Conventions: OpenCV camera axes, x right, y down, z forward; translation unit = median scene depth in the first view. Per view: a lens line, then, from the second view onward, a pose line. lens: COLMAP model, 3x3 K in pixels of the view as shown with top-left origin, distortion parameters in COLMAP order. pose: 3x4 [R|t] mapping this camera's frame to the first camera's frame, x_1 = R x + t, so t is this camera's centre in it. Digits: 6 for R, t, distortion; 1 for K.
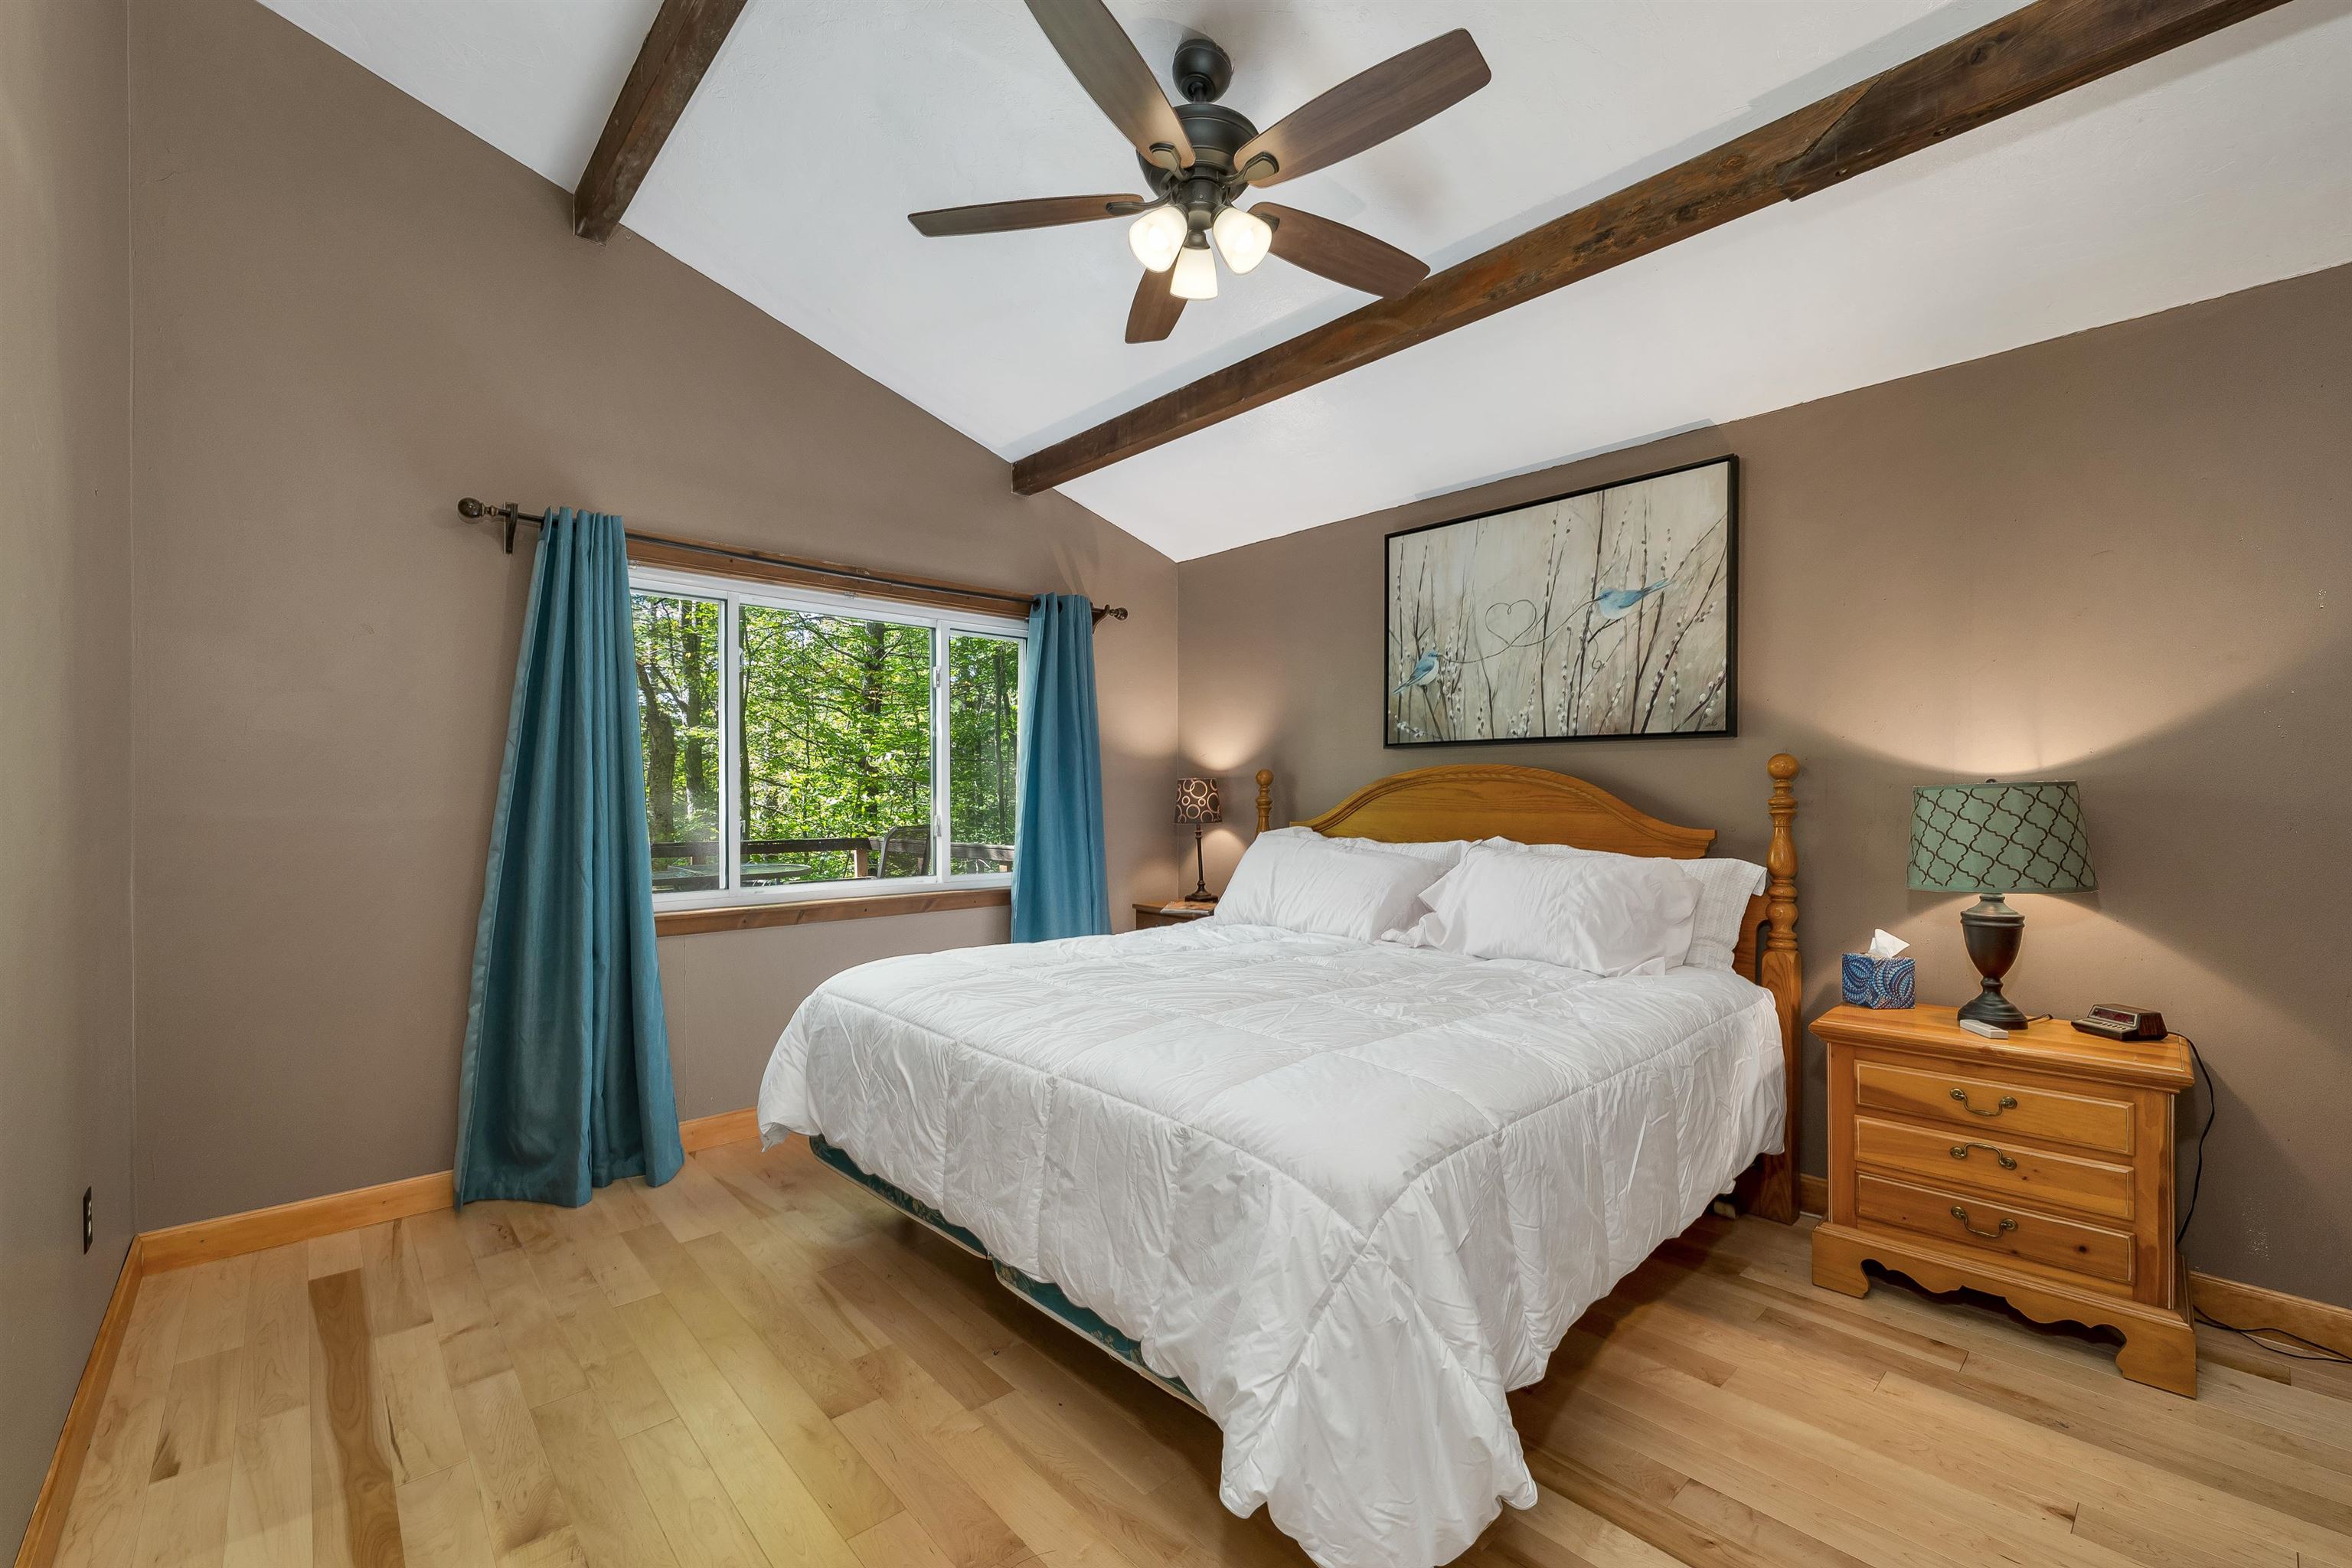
lens RADIAL K [[965.2, 0, 1170.3], [0, 965.2, 795.0], [0, 0, 1]] dist [-0.001920, -0.000177]
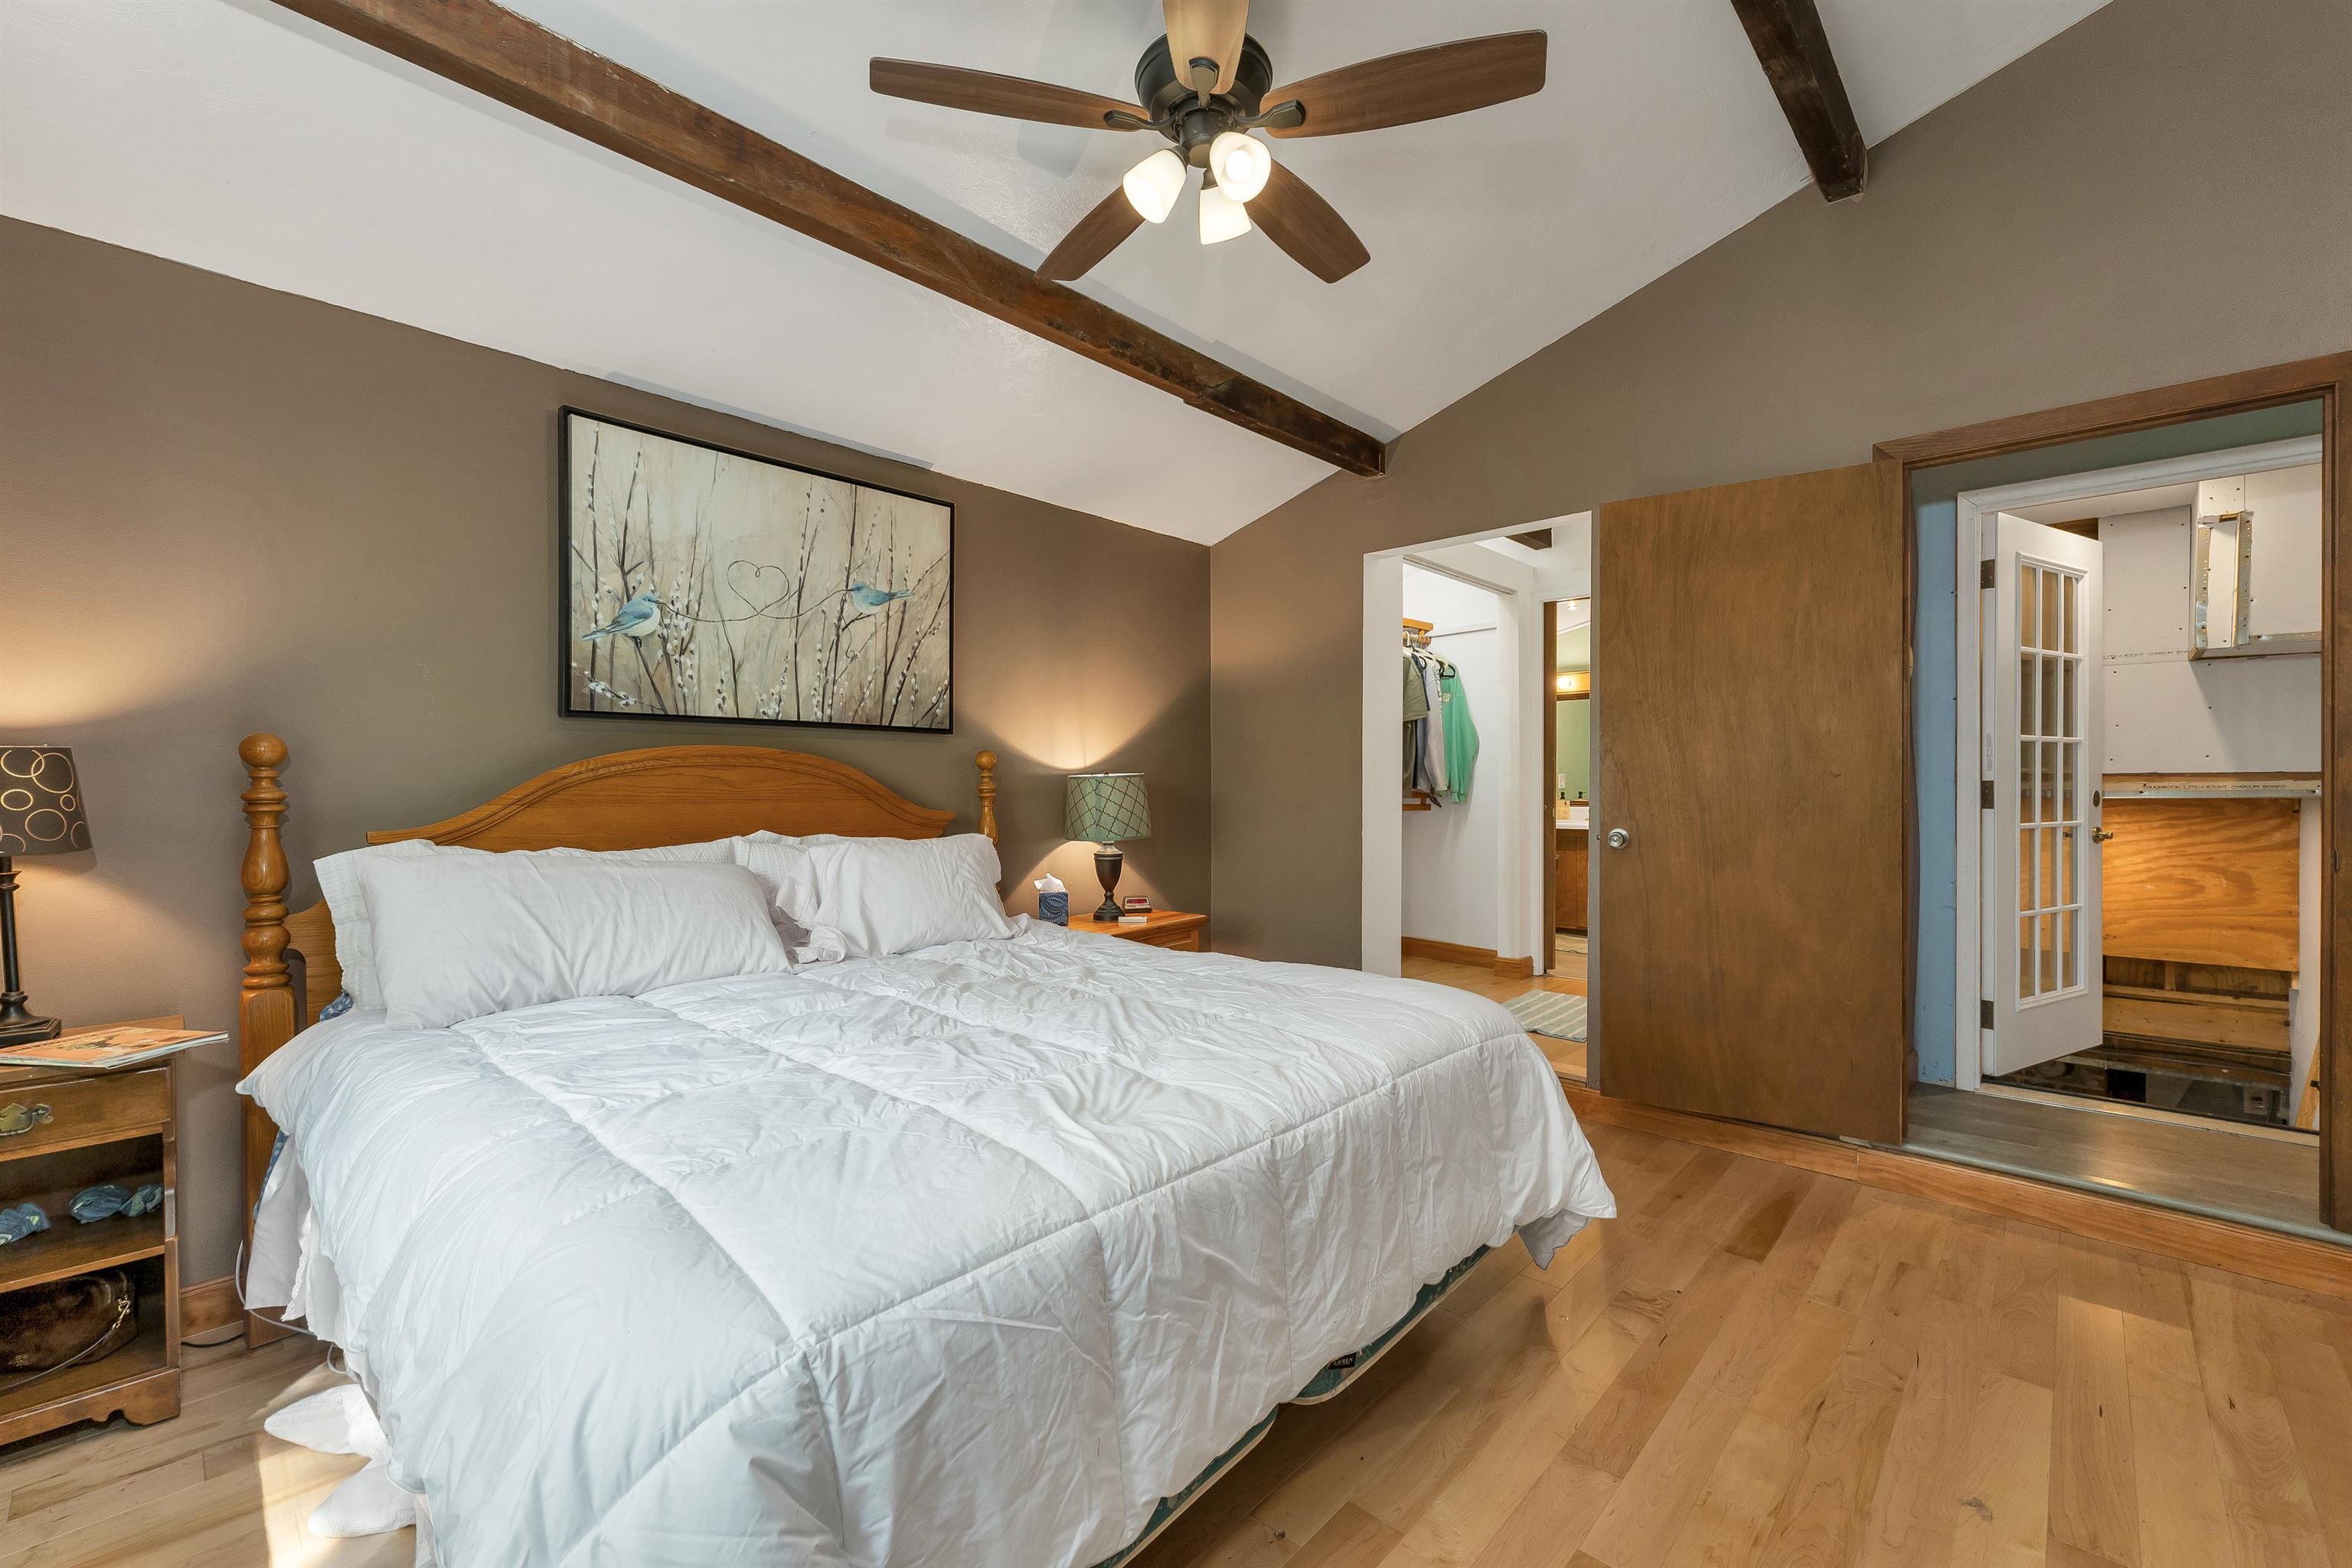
lens RADIAL K [[965.2, 0, 1170.3], [0, 965.2, 795.0], [0, 0, 1]] dist [-0.001920, -0.000177]
pose [[-0.082019, -0.016804, 0.996489, -0.579424], [0.000274, 0.999857, 0.016884, -0.003728], [-0.996631, 0.001658, -0.082003, 0.720881]]
